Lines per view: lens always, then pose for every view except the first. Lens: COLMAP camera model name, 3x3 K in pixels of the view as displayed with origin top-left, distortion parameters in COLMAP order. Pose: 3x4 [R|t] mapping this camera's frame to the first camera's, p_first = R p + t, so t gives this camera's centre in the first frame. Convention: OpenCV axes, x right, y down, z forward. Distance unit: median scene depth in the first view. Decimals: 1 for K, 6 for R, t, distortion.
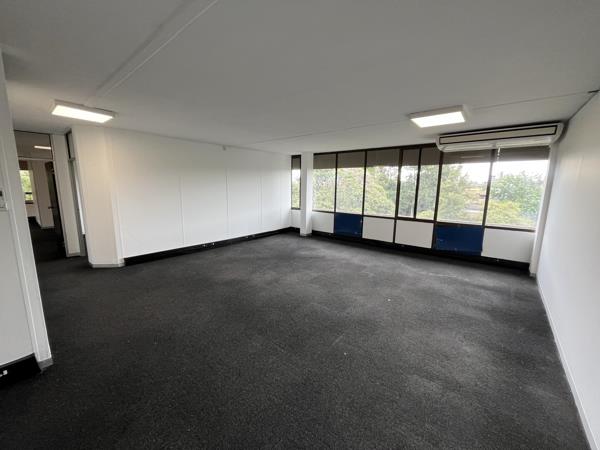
lens RADIAL K [[242.9, 0, 301.4], [0, 242.9, 225.4], [0, 0, 1]] dist [-0.001632, -0.000731]
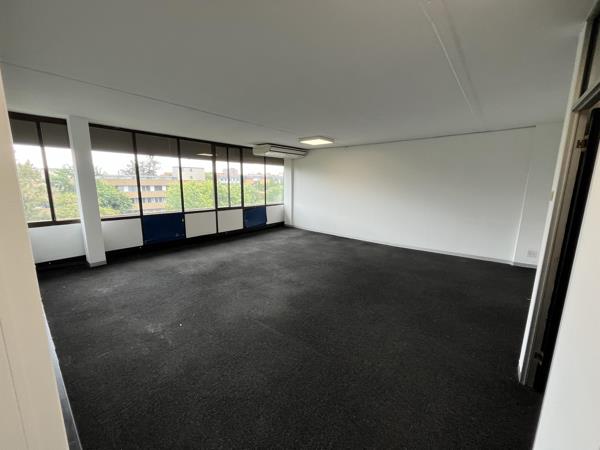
lens RADIAL K [[242.9, 0, 300.4], [0, 242.9, 220.3], [0, 0, 1]] dist [-0.001632, -0.000731]
pose [[0.005652, -0.165857, 0.986134, -0.683349], [0.152781, 0.974715, 0.163060, -0.104201], [-0.988244, 0.149741, 0.030849, 0.629212]]
